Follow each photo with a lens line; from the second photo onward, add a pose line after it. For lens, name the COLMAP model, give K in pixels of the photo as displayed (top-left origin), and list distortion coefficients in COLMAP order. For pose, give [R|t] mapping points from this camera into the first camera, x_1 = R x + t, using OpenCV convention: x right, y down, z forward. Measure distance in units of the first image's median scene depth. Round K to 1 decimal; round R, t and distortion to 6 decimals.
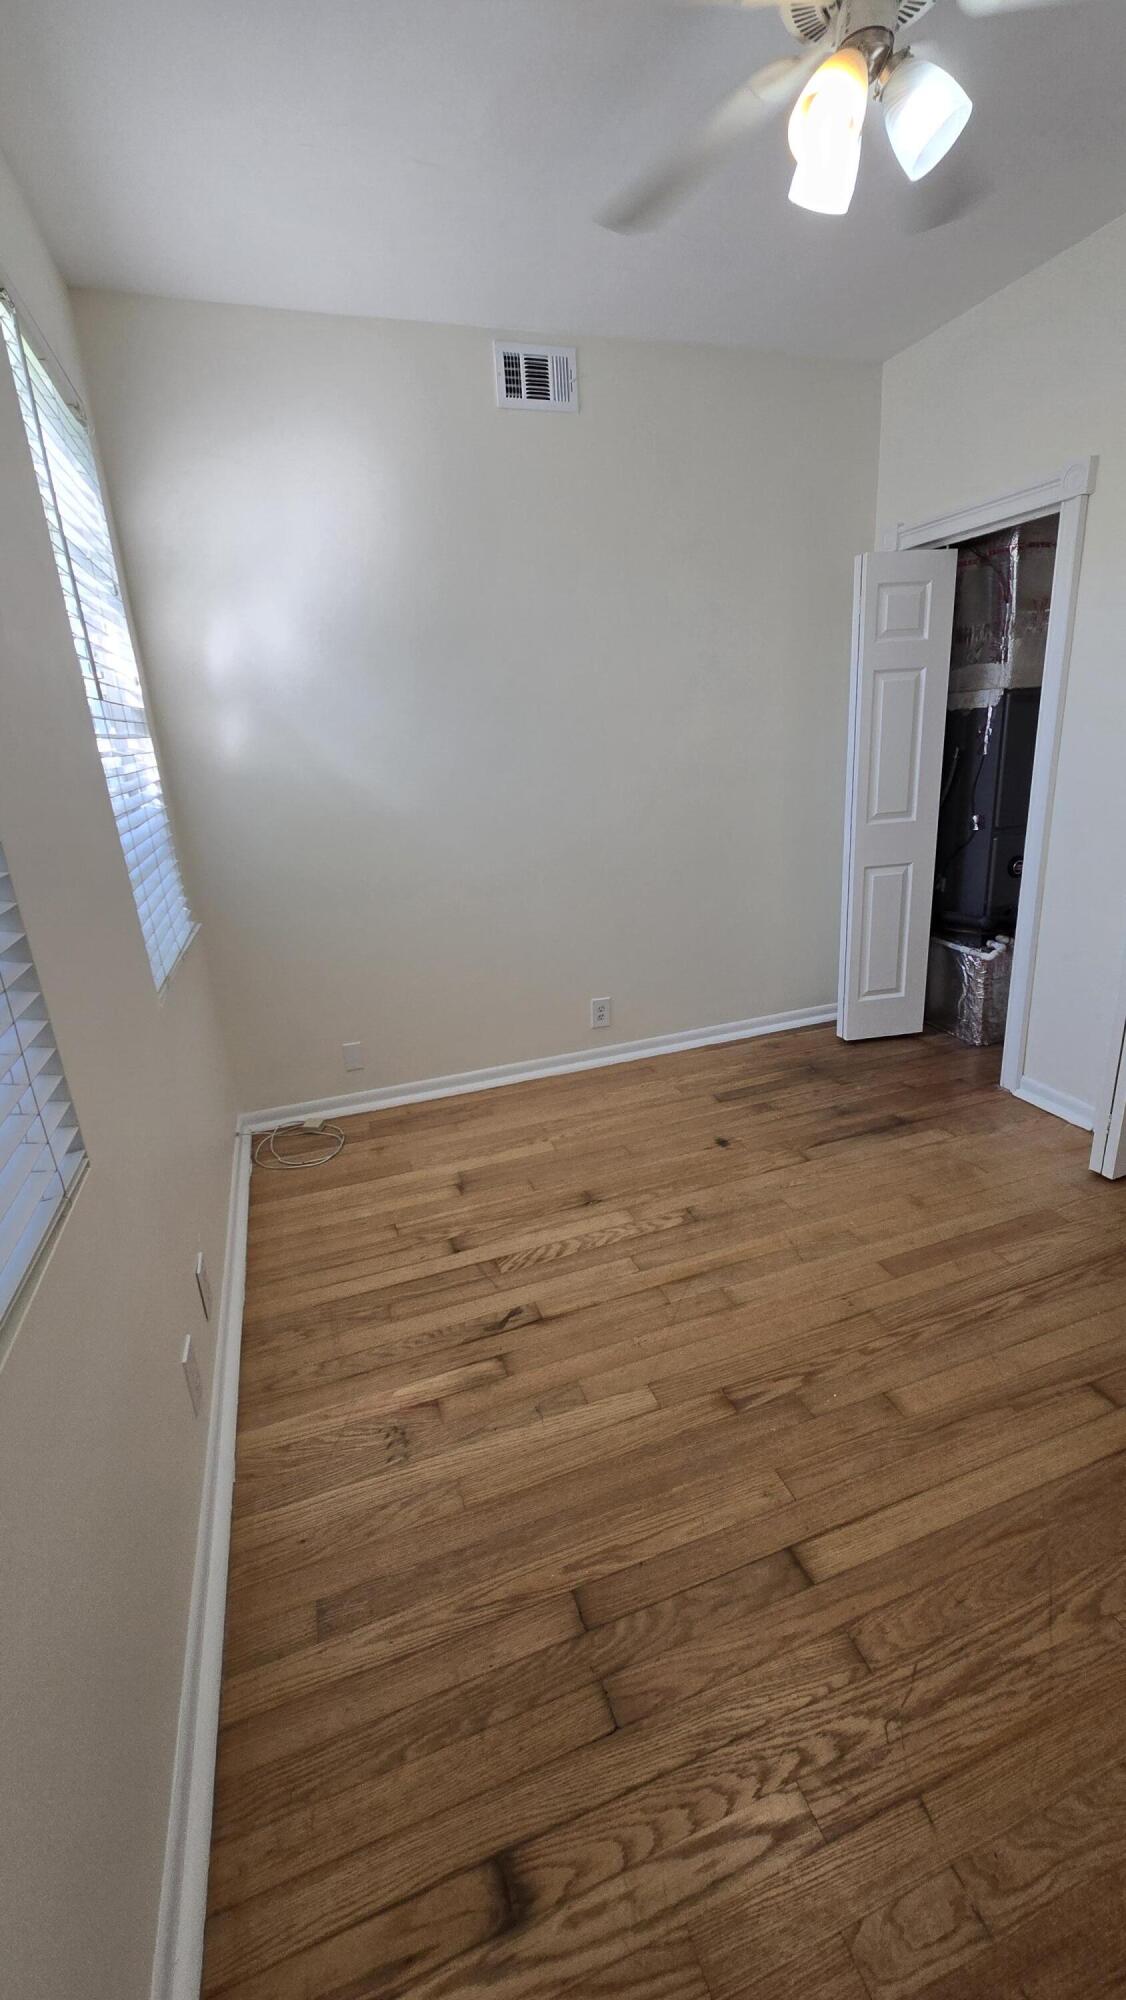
lens RADIAL K [[816.3, 0, 571.8], [0, 816.3, 981.2], [0, 0, 1]] dist [-0.007490, 0.002432]
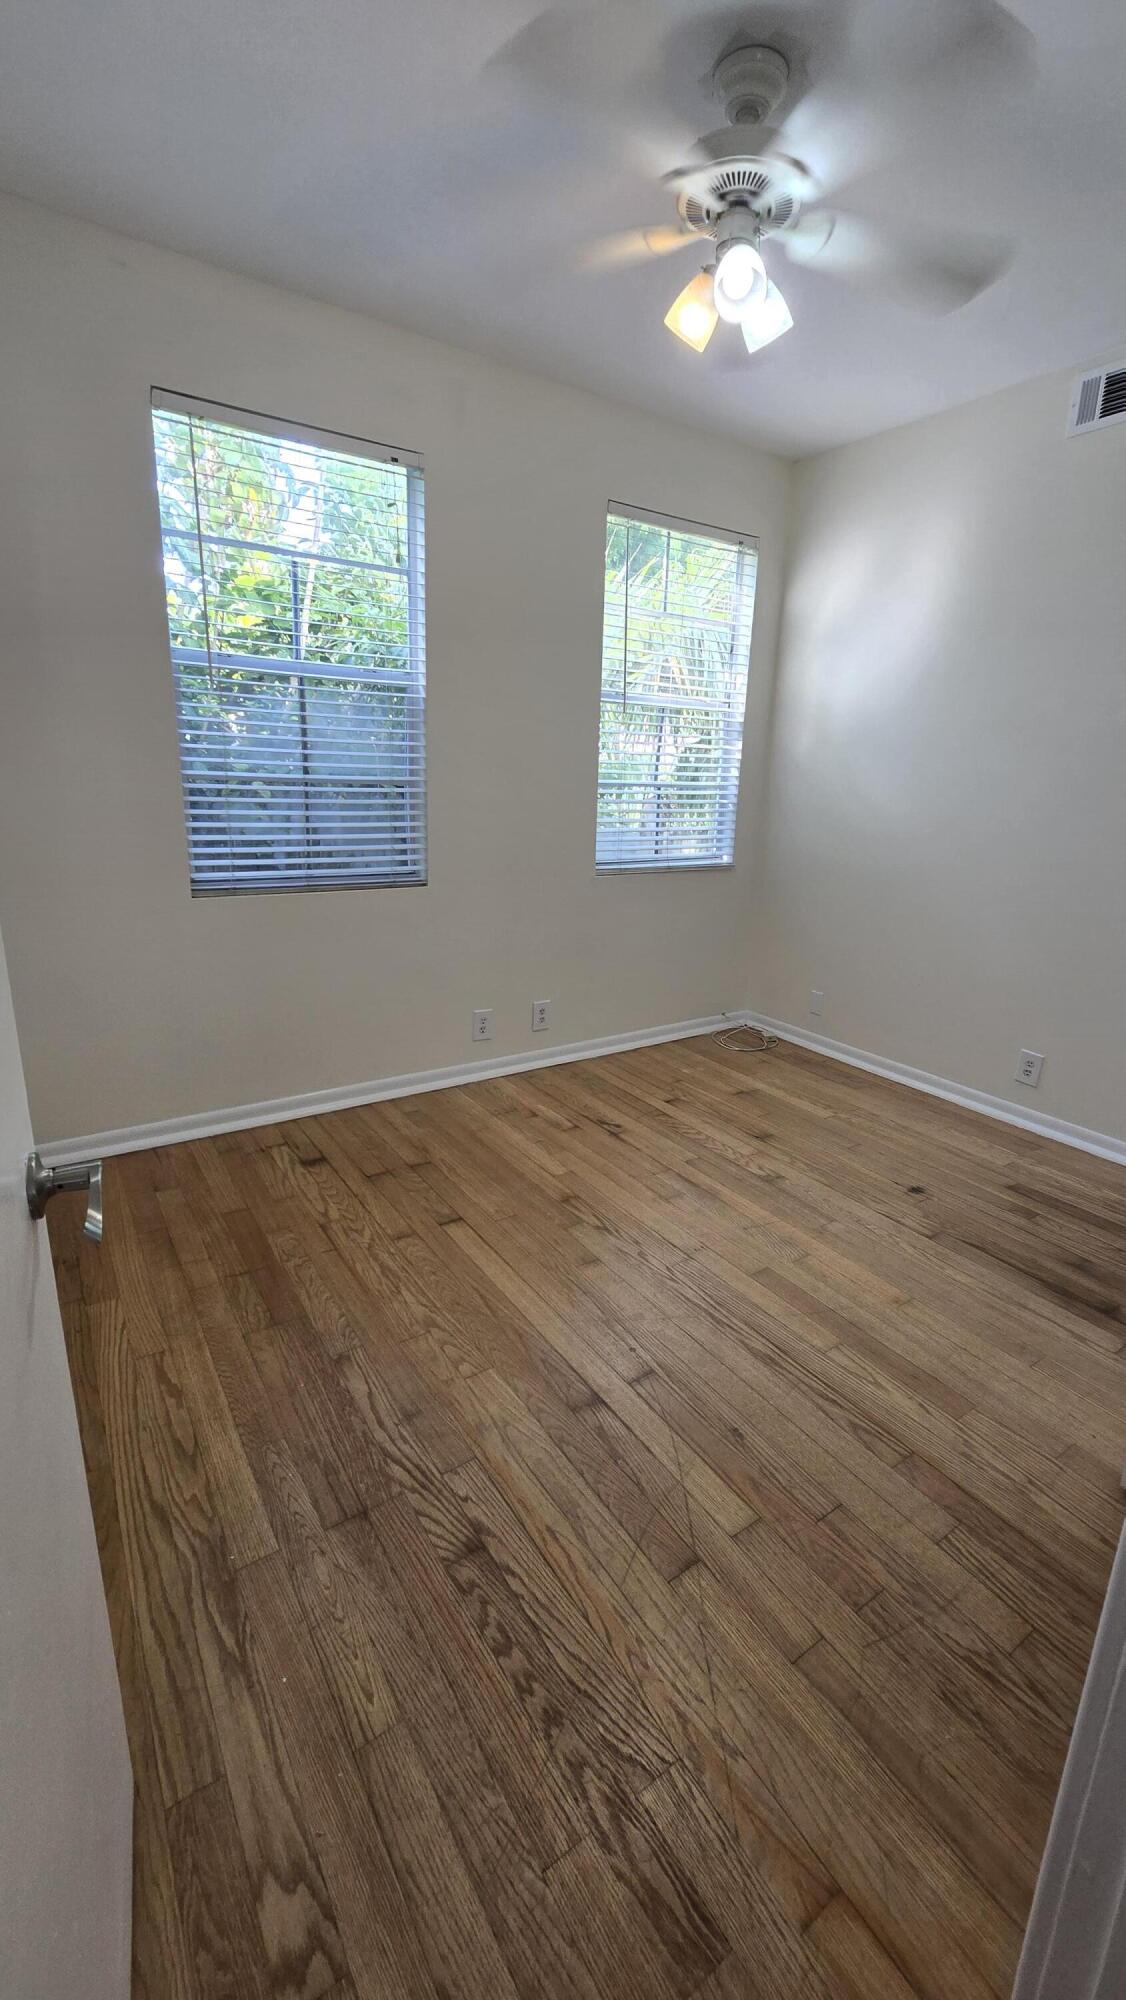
lens RADIAL K [[816.3, 0, 576.5], [0, 816.3, 976.3], [0, 0, 1]] dist [-0.007490, 0.002432]
pose [[0.257280, 0.300345, -0.918477, 1.104848], [-0.337699, 0.918490, 0.205754, -0.111288], [0.905409, 0.257233, 0.337735, 0.343660]]
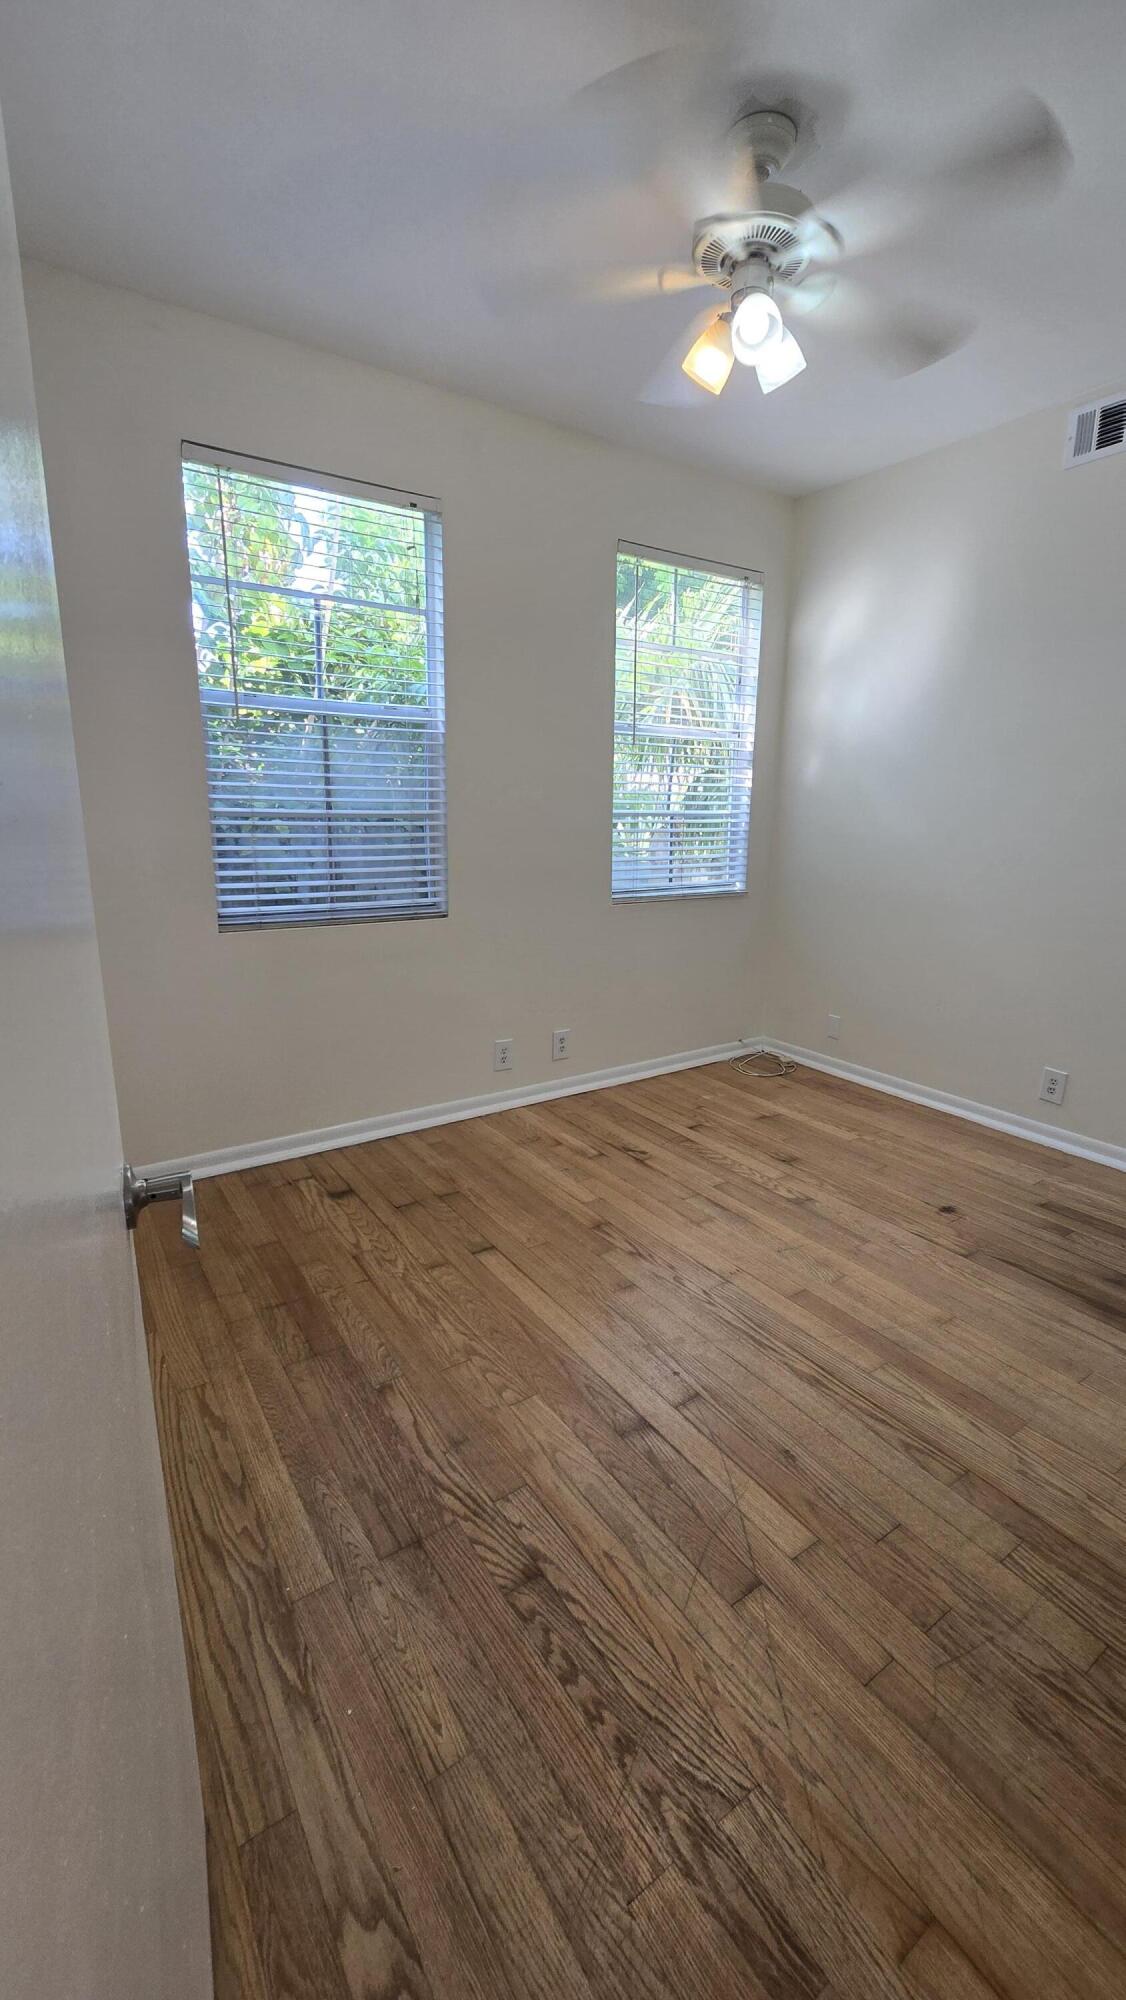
lens RADIAL K [[816.3, 0, 575.8], [0, 816.3, 979.8], [0, 0, 1]] dist [-0.007490, 0.002432]
pose [[0.260701, 0.258665, -0.930122, 1.107269], [-0.317633, 0.932781, 0.170376, -0.088900], [0.911671, 0.251020, 0.325338, 0.313534]]
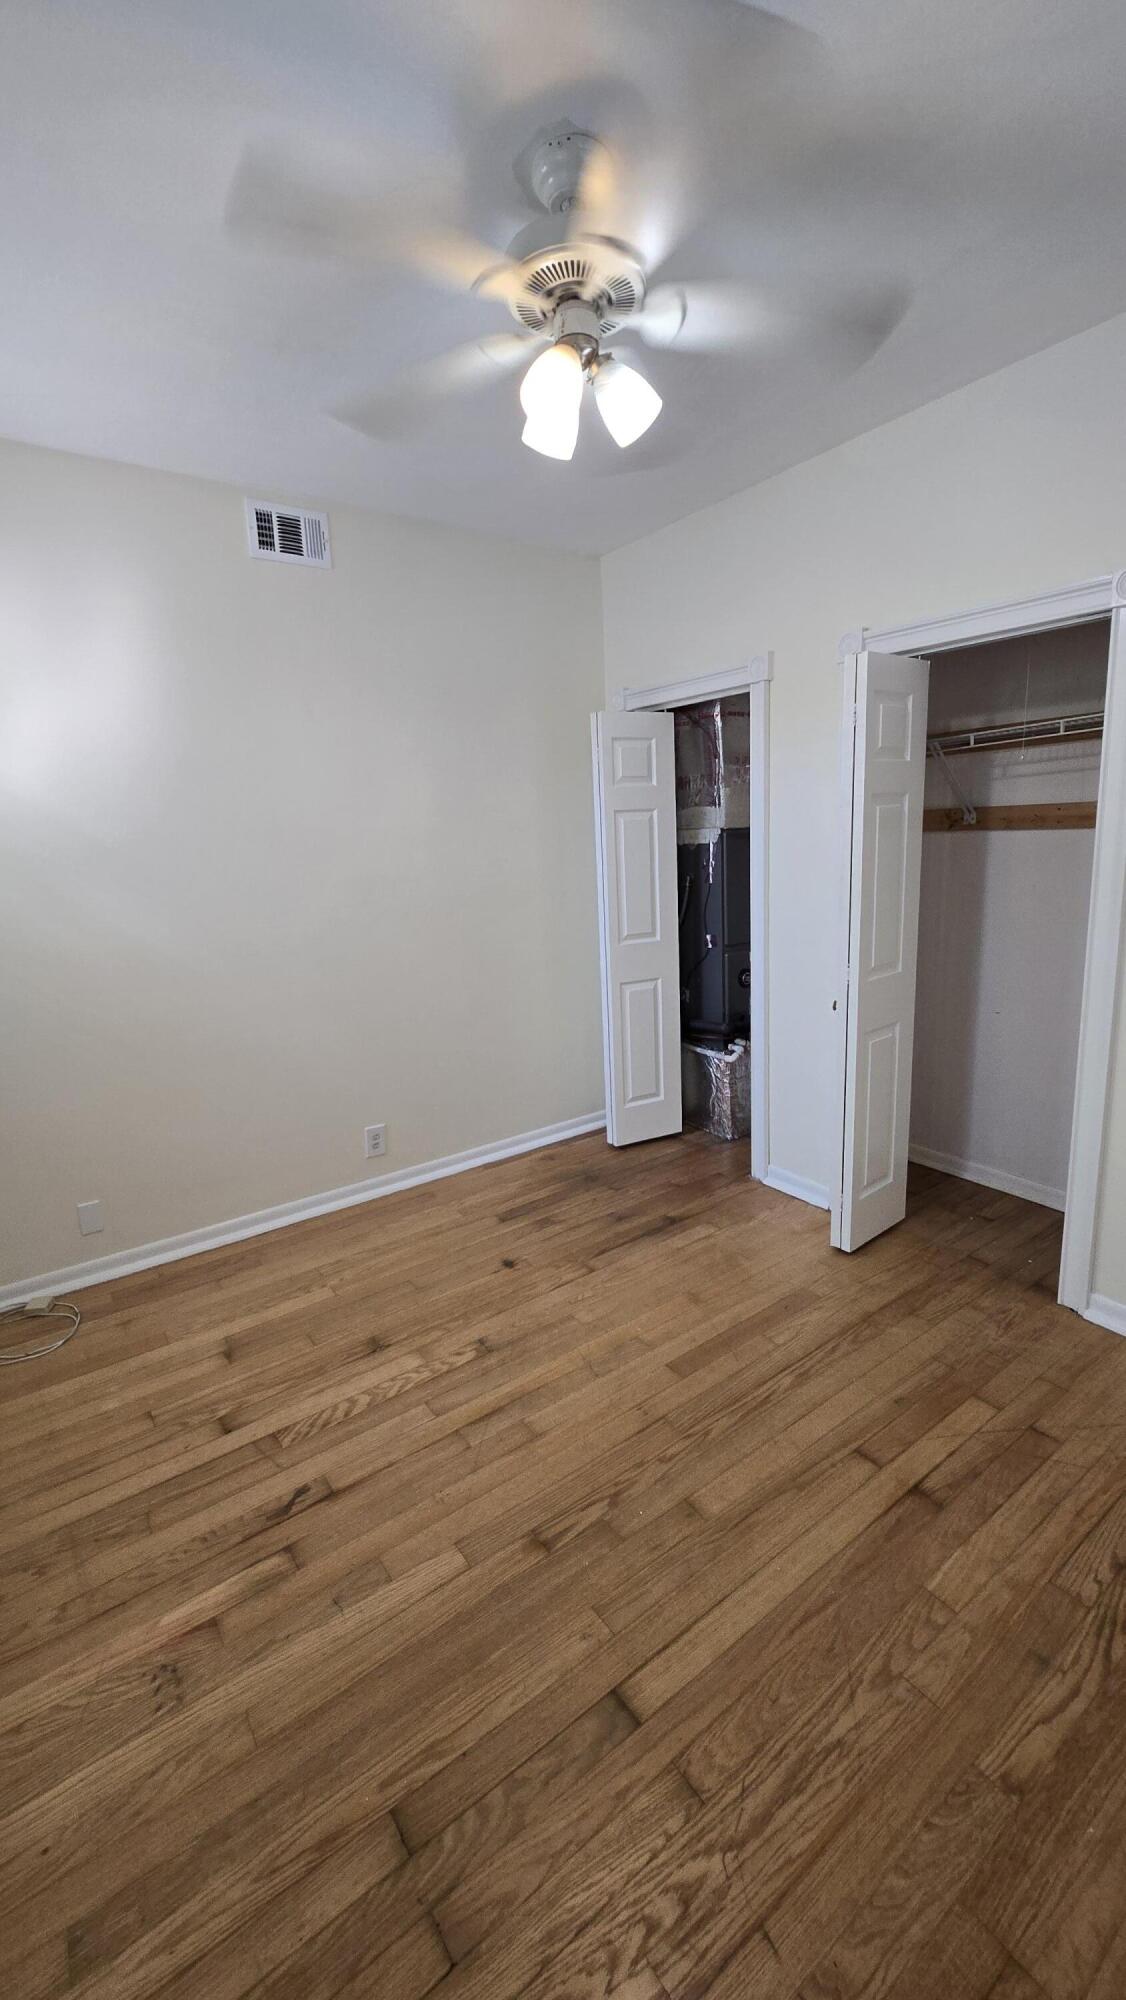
lens RADIAL K [[816.3, 0, 571.3], [0, 816.3, 979.9], [0, 0, 1]] dist [-0.007490, 0.002432]
pose [[0.957468, -0.035181, 0.286388, -0.020324], [0.073585, 0.989492, -0.124461, -0.020889], [-0.279000, 0.140241, 0.949996, -0.023320]]
